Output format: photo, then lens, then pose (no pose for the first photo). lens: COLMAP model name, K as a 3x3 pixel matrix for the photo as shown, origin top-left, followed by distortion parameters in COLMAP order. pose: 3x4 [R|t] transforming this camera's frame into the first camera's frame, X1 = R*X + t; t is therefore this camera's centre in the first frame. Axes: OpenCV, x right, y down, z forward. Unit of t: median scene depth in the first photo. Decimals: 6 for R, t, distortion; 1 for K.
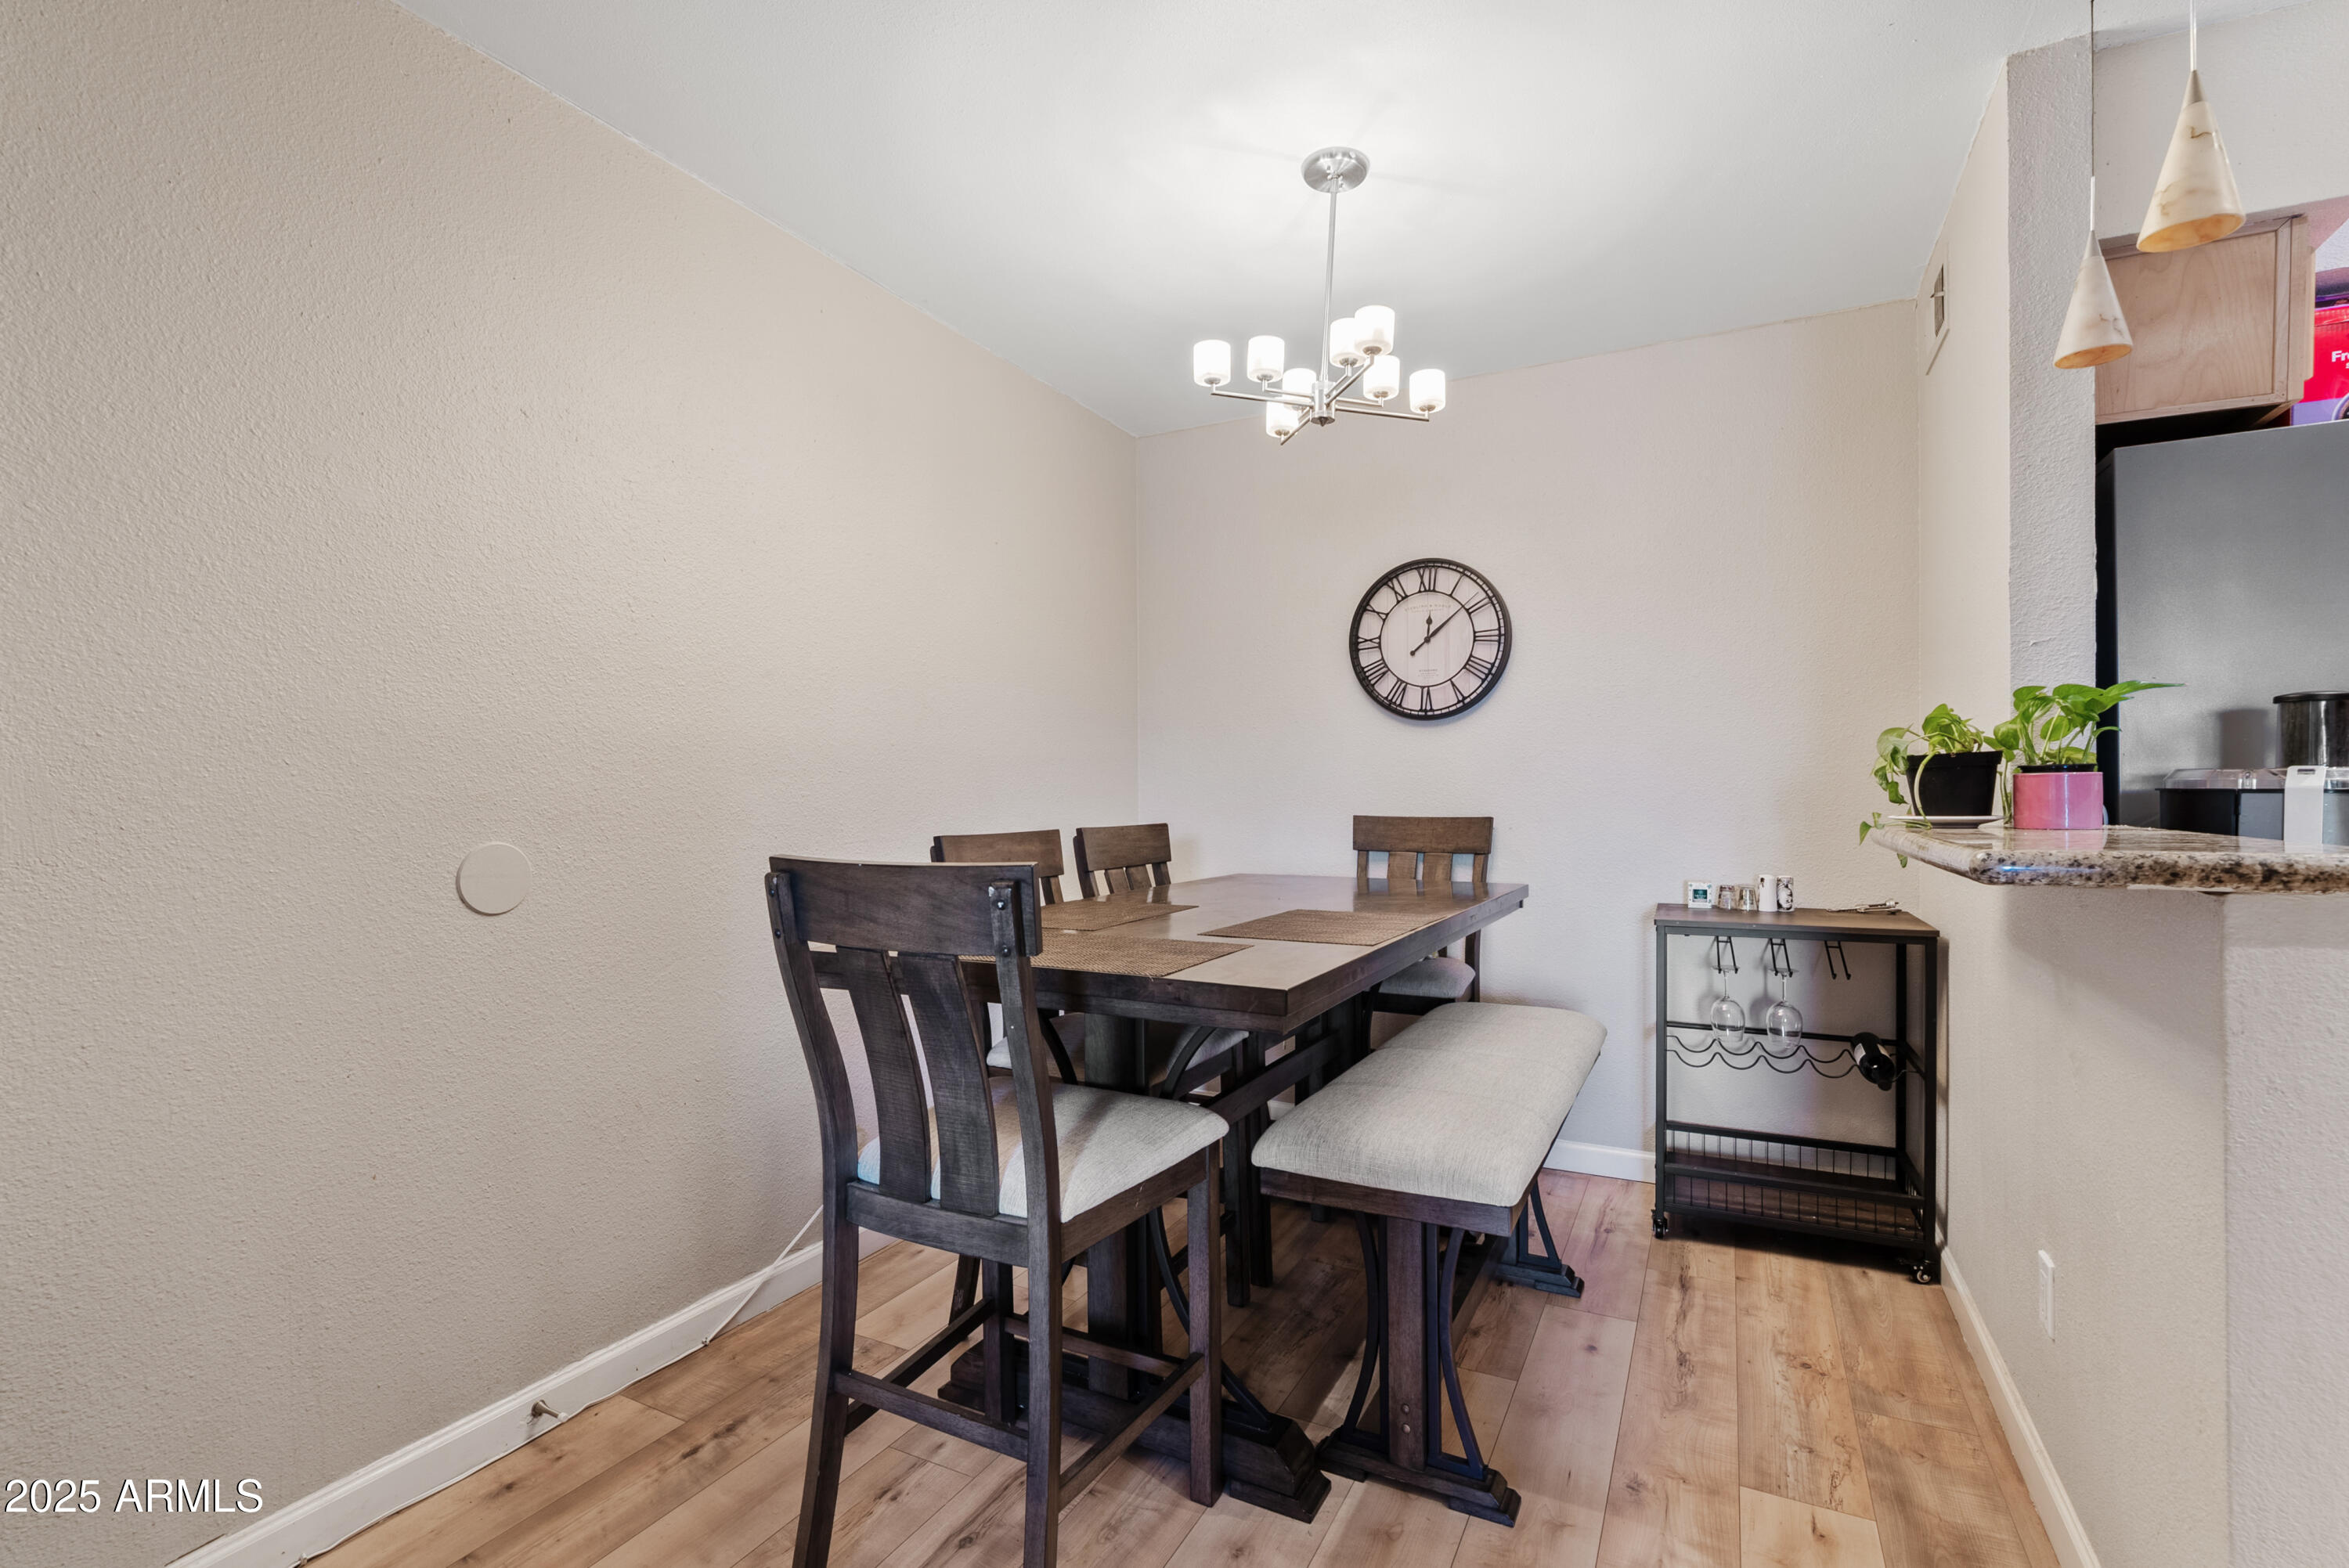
lens RADIAL K [[1079.1, 0, 1183.5], [0, 1079.1, 777.0], [0, 0, 1]] dist [-0.002334, 0.000103]
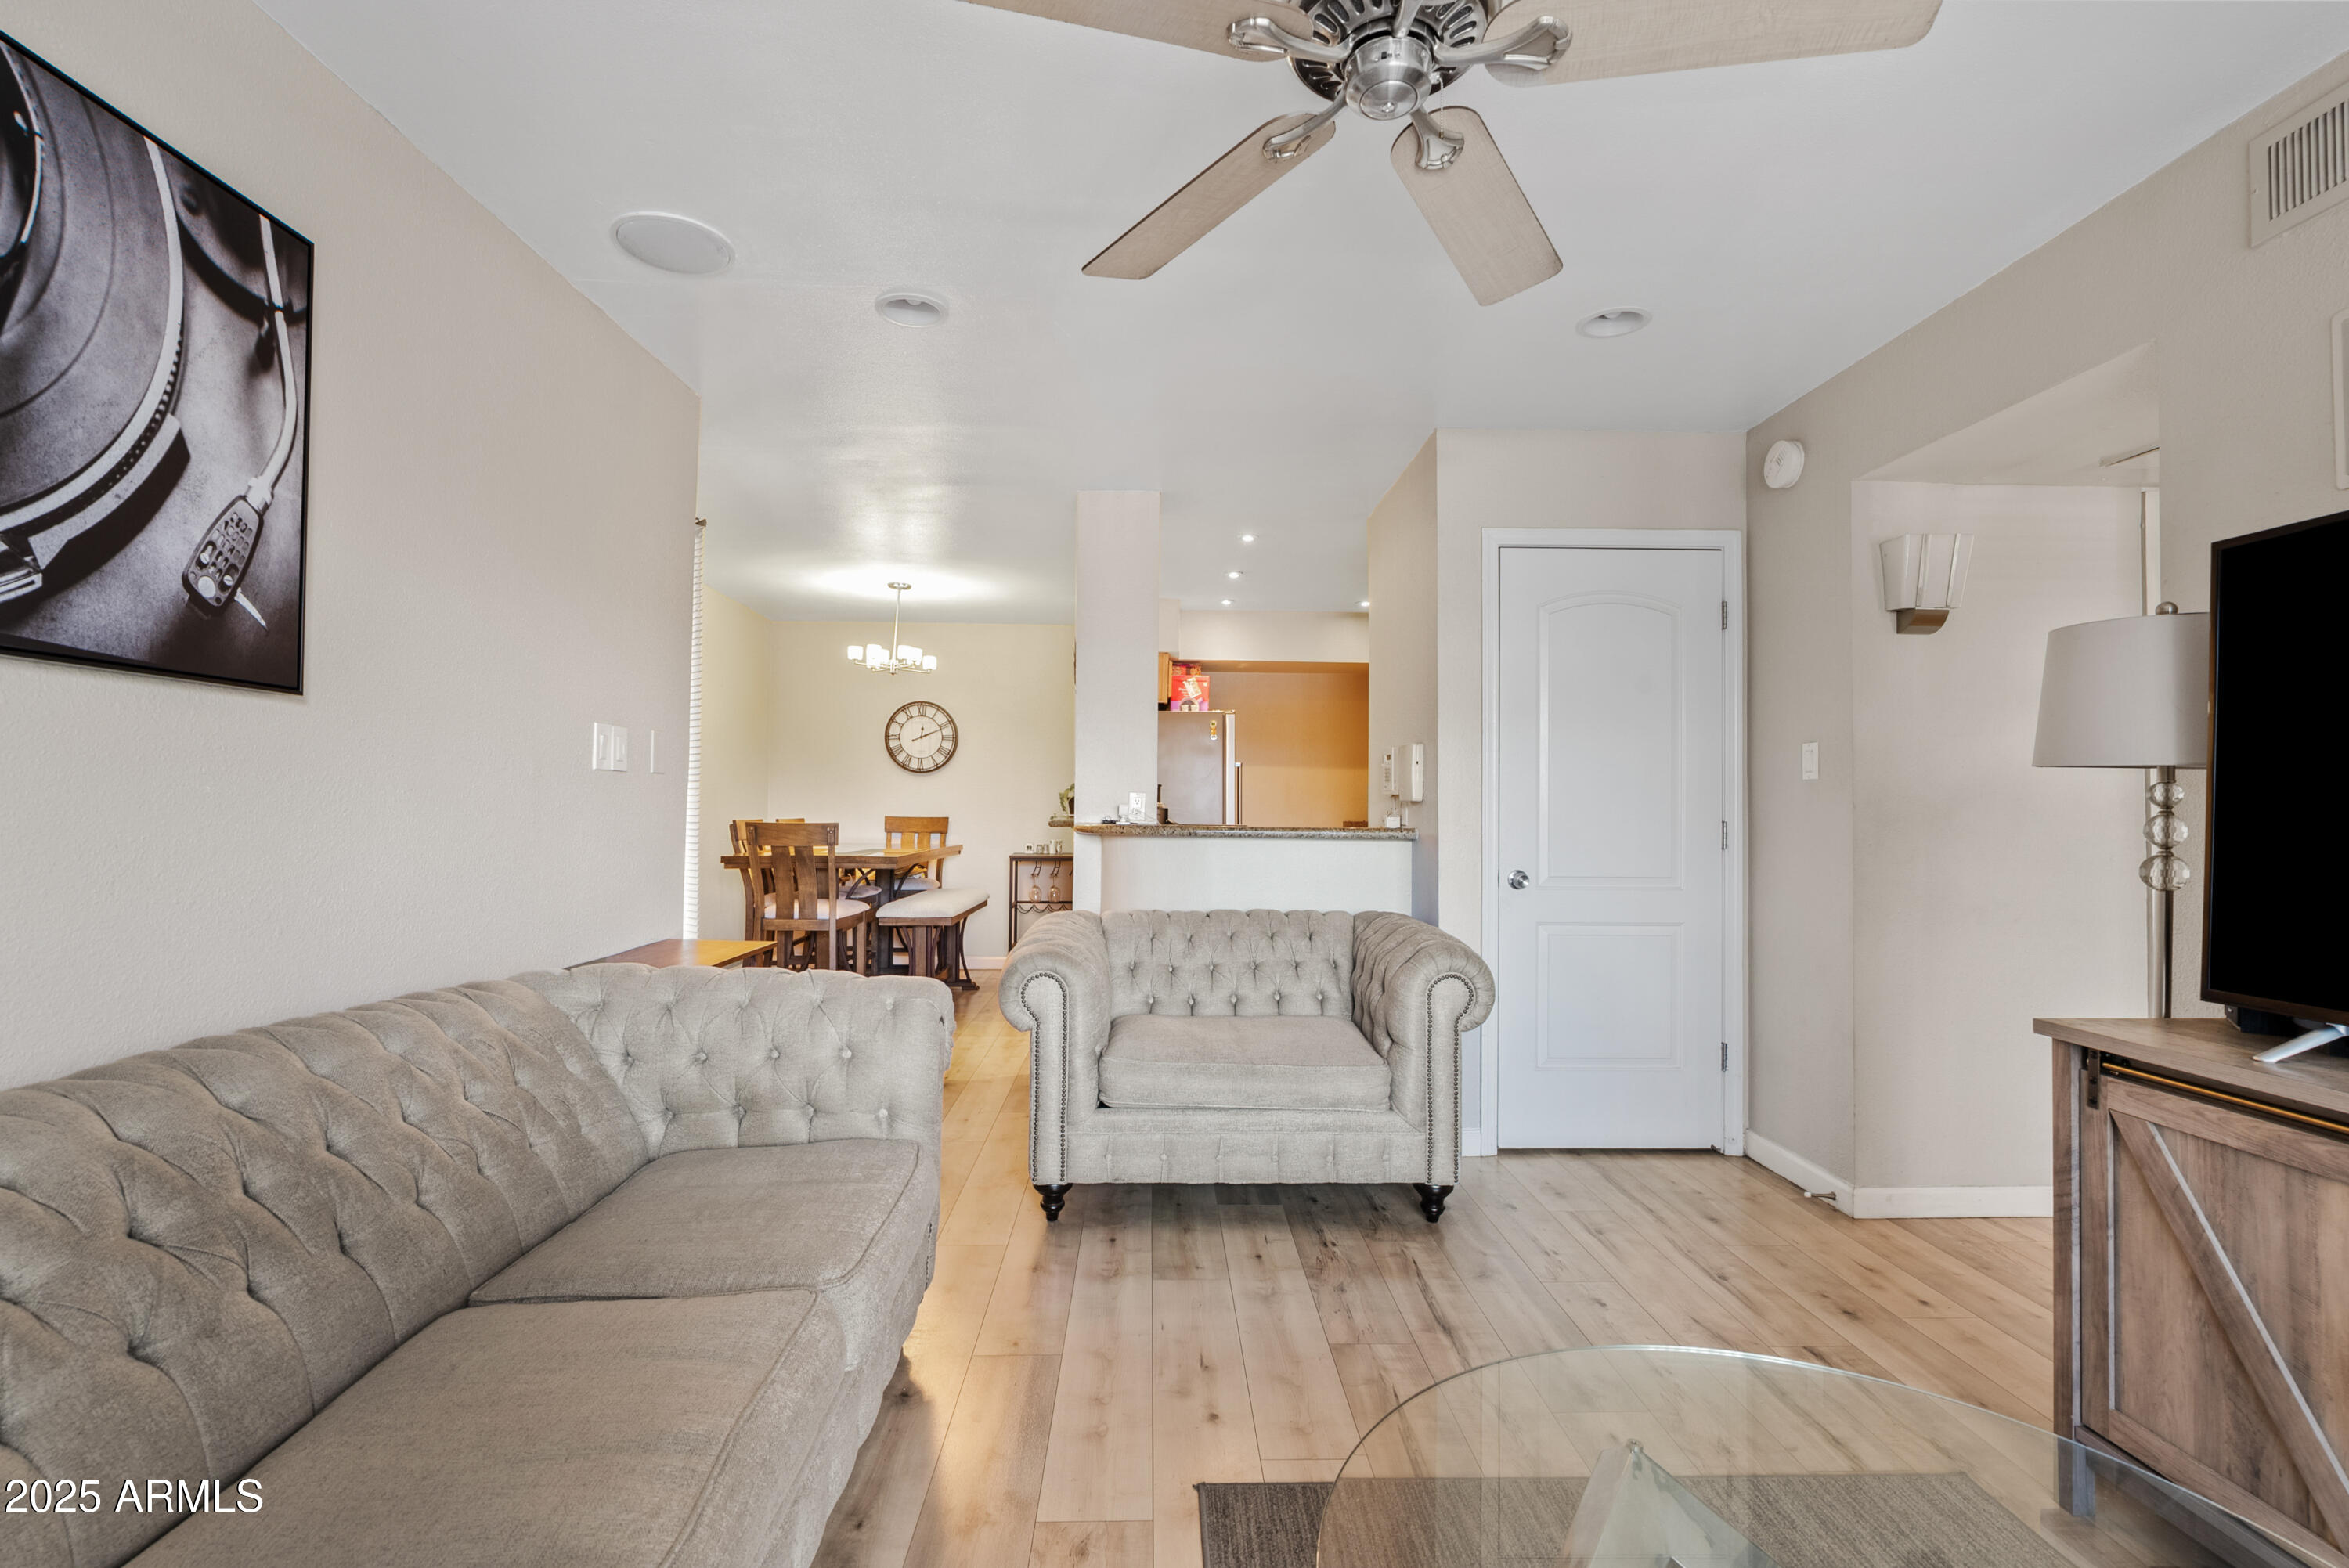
lens RADIAL K [[1087.2, 0, 1183.4], [0, 1087.2, 783.0], [0, 0, 1]] dist [-0.001358, -0.000184]
pose [[0.878772, 0.020828, 0.476787, -0.373525], [-0.015712, 0.999768, -0.014714, -0.008616], [-0.476983, 0.005439, 0.878896, -1.252803]]
